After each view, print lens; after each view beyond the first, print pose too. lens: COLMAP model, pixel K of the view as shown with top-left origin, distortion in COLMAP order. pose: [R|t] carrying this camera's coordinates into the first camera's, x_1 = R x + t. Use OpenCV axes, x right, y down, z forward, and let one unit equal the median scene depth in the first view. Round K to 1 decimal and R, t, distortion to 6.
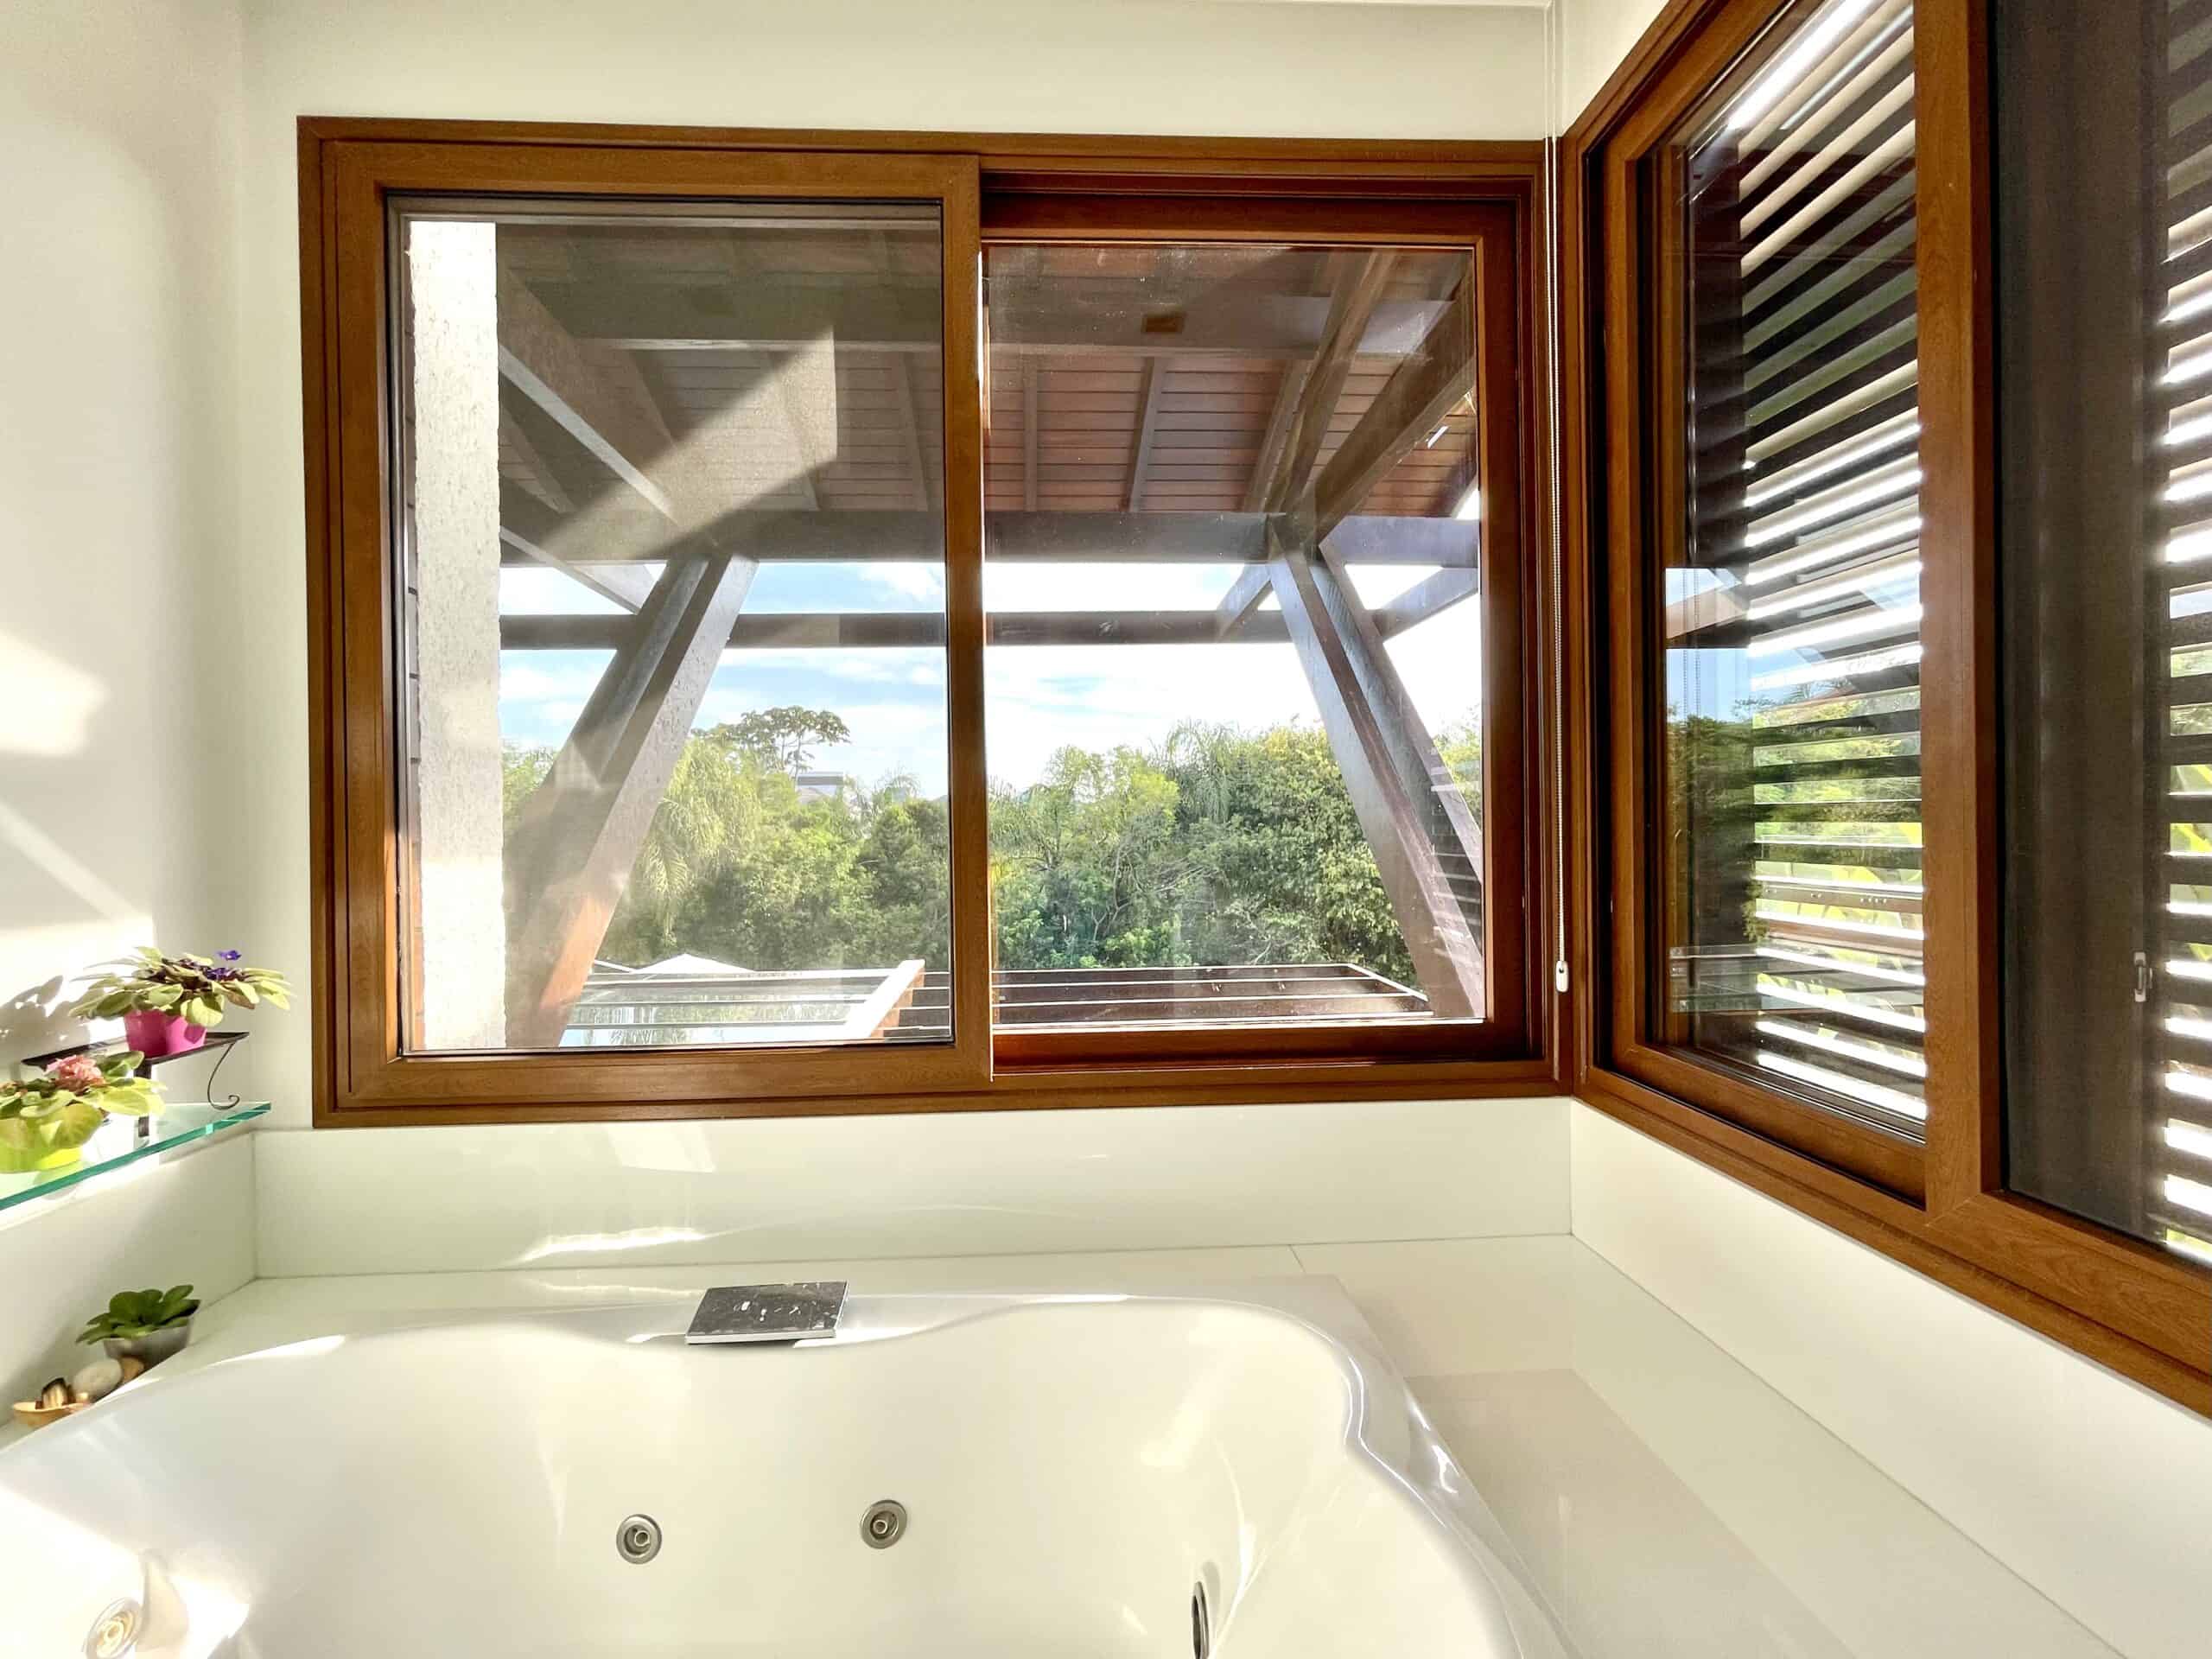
lens RADIAL K [[896.5, 0, 1102.0], [0, 896.5, 831.6], [0, 0, 1]] dist [-0.002041, 0.000405]
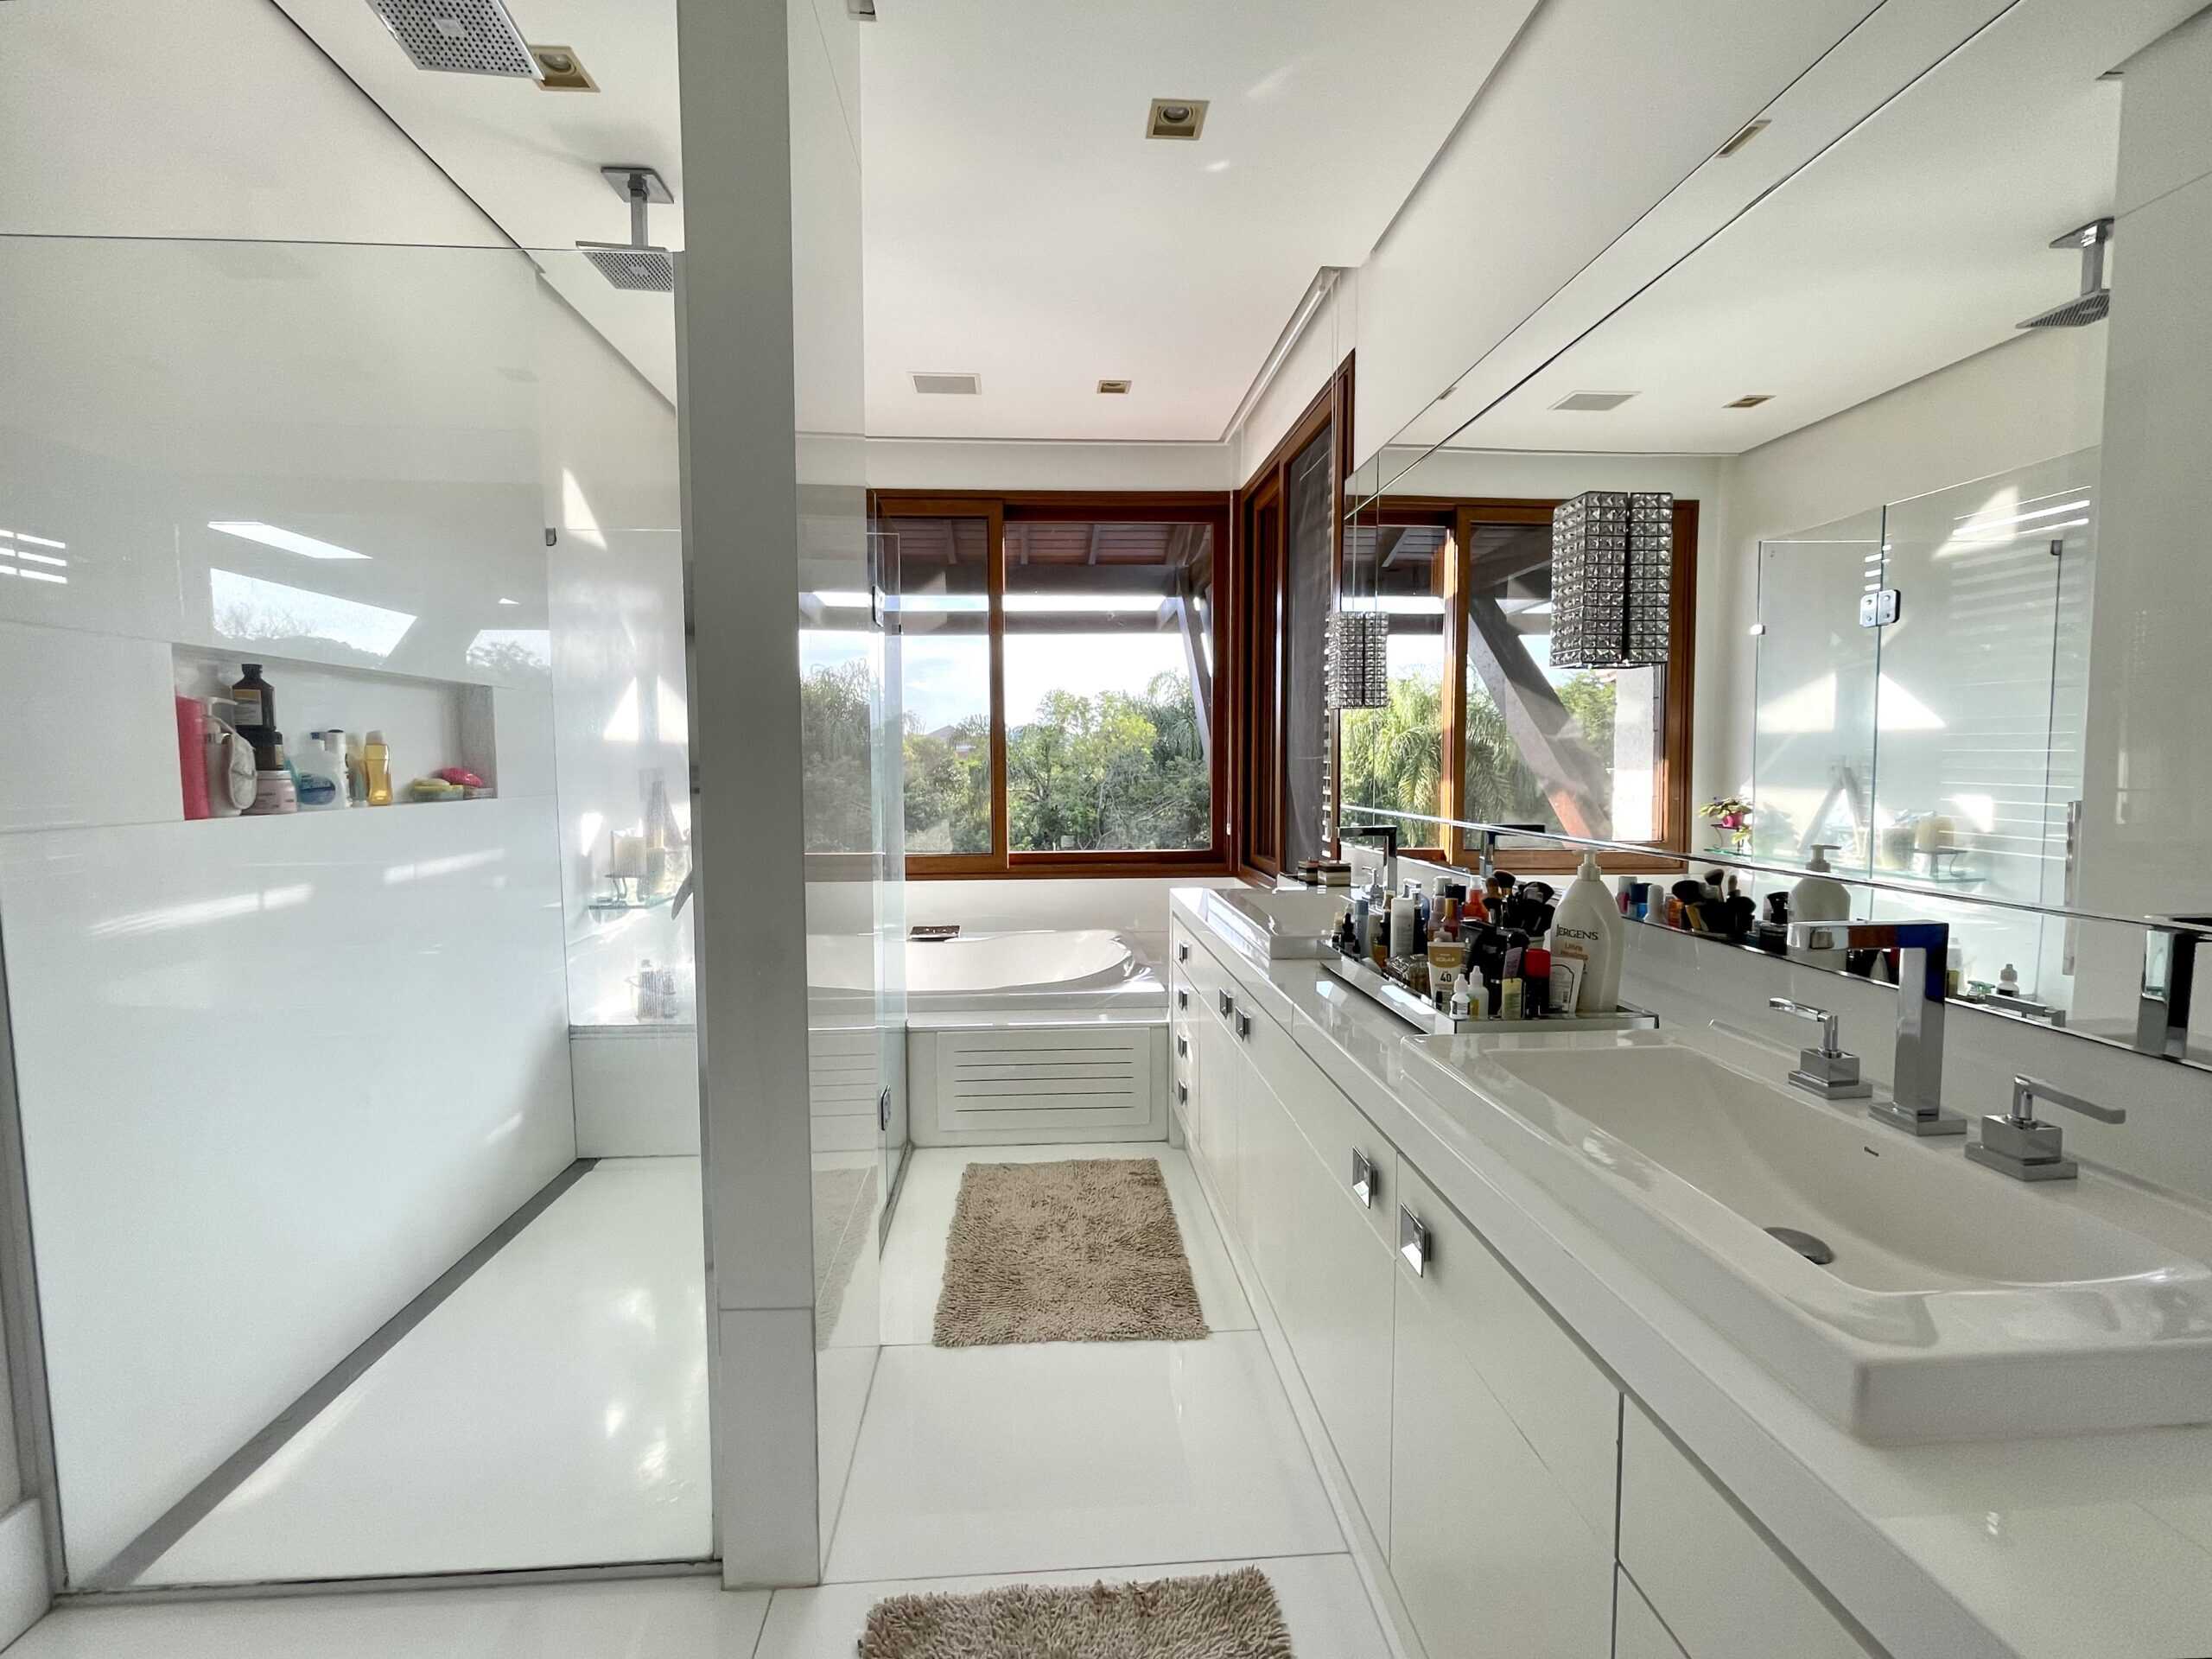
lens RADIAL K [[896.5, 0, 1101.9], [0, 896.5, 824.3], [0, 0, 1]] dist [-0.002041, 0.000405]
pose [[0.999947, 0.007257, 0.007246, 0.010154], [-0.007706, 0.997916, 0.064063, -0.001081], [-0.006766, -0.064116, 0.997920, -0.126229]]
